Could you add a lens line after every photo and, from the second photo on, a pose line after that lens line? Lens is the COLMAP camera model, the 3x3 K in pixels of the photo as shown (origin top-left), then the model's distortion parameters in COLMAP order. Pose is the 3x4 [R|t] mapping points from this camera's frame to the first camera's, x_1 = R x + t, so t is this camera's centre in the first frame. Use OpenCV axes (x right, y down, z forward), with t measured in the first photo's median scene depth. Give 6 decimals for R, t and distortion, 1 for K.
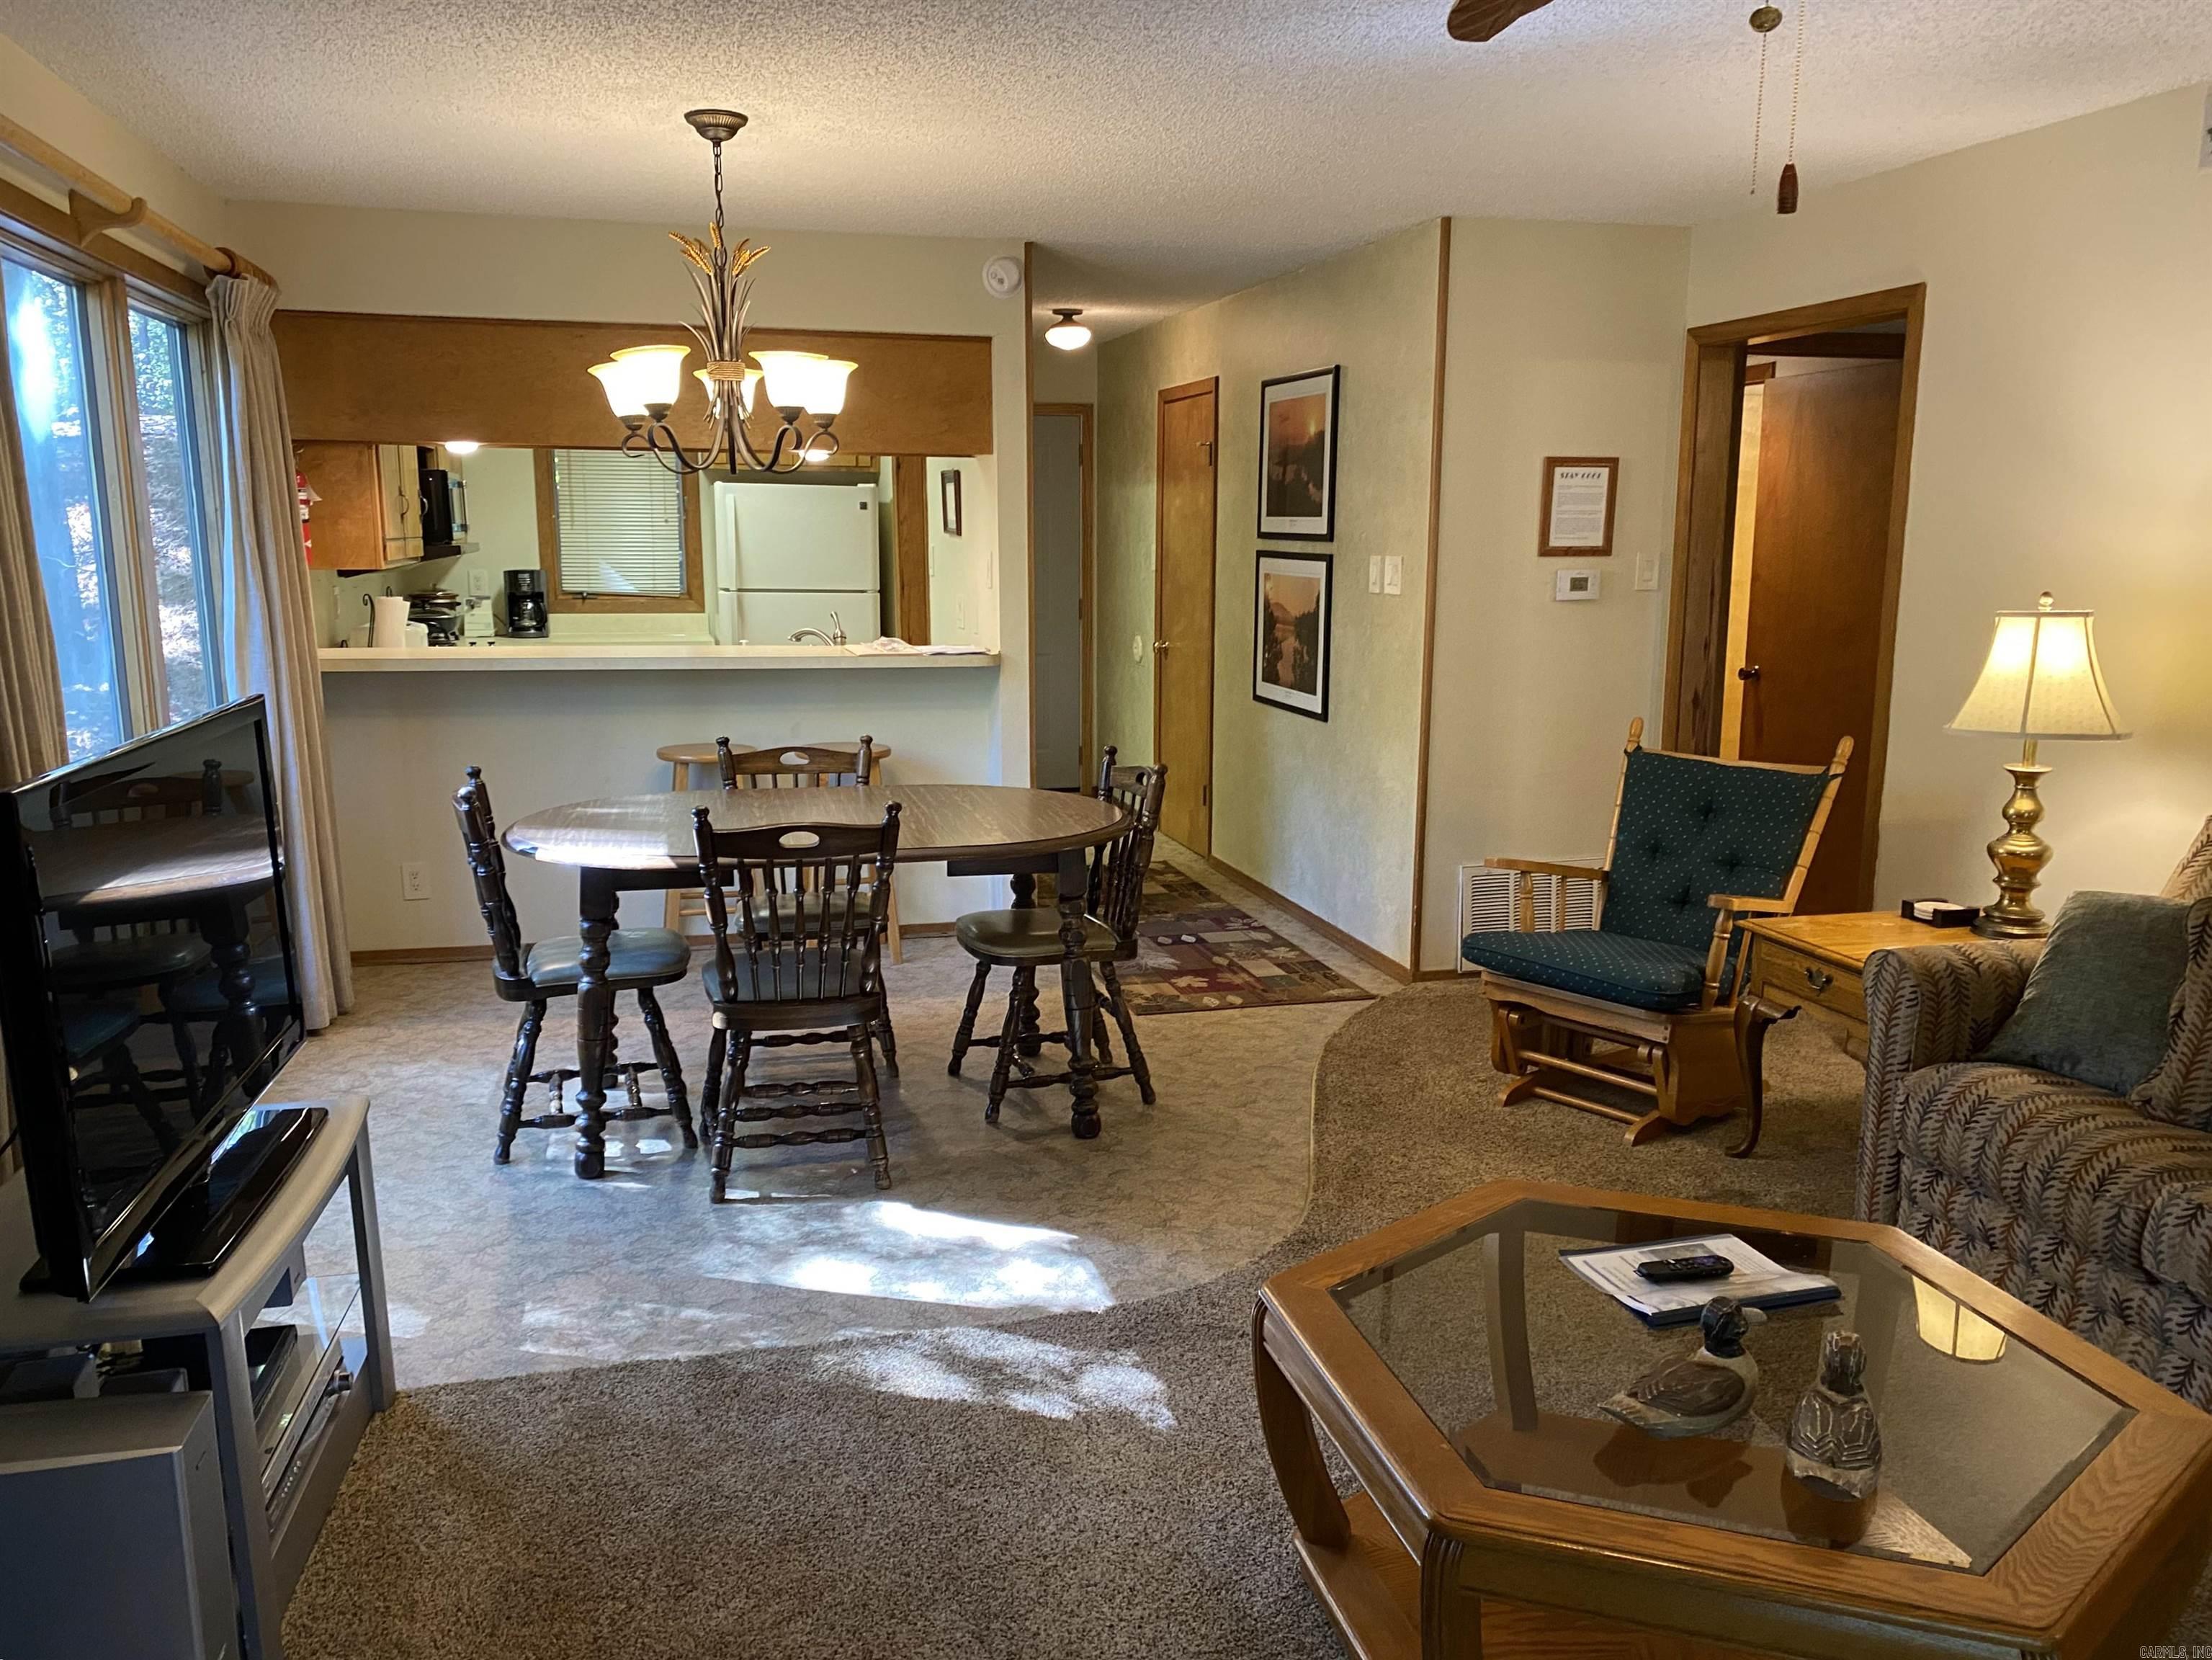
lens RADIAL K [[1712.4, 0, 1065.4], [0, 1712.4, 839.3], [0, 0, 1]] dist [0.059799, -0.073113]
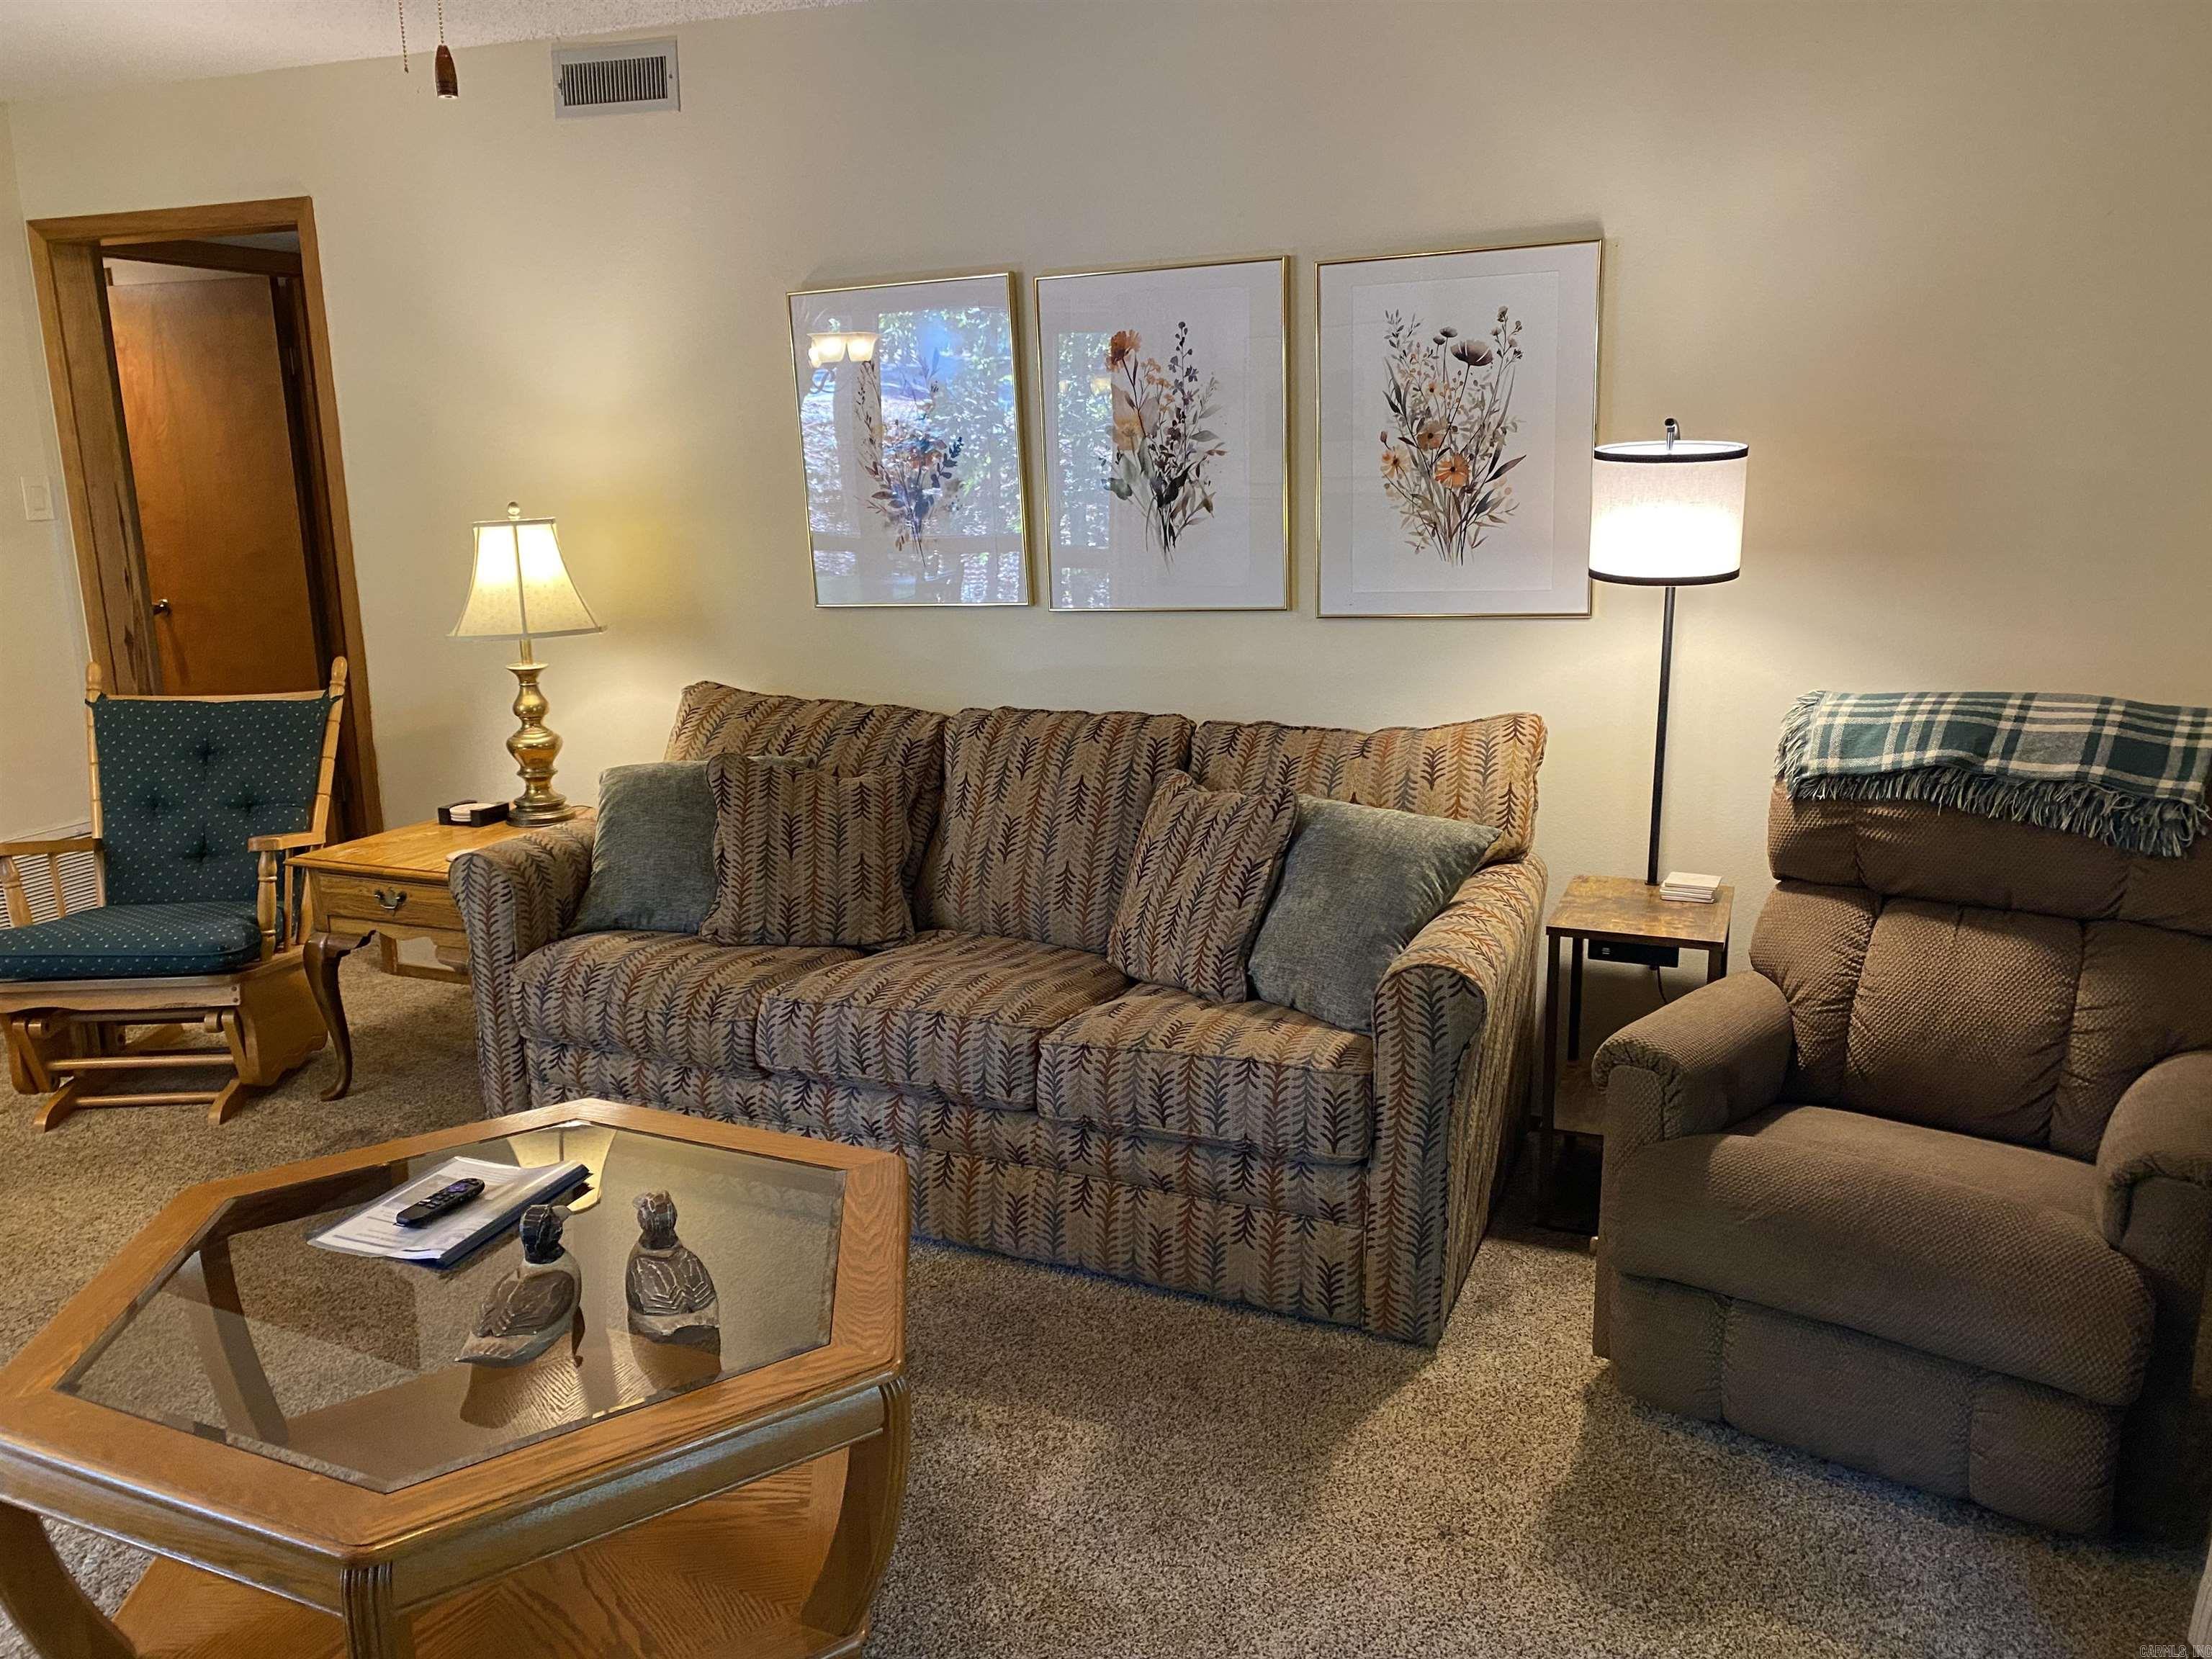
lens RADIAL K [[1712.1, 0, 1086.1], [0, 1712.1, 828.8], [0, 0, 1]] dist [0.059799, -0.073113]
pose [[0.582261, -0.182813, 0.792181, -0.107964], [0.157790, 0.981274, 0.110473, -0.005254], [-0.797543, 0.060674, 0.600204, 0.077887]]
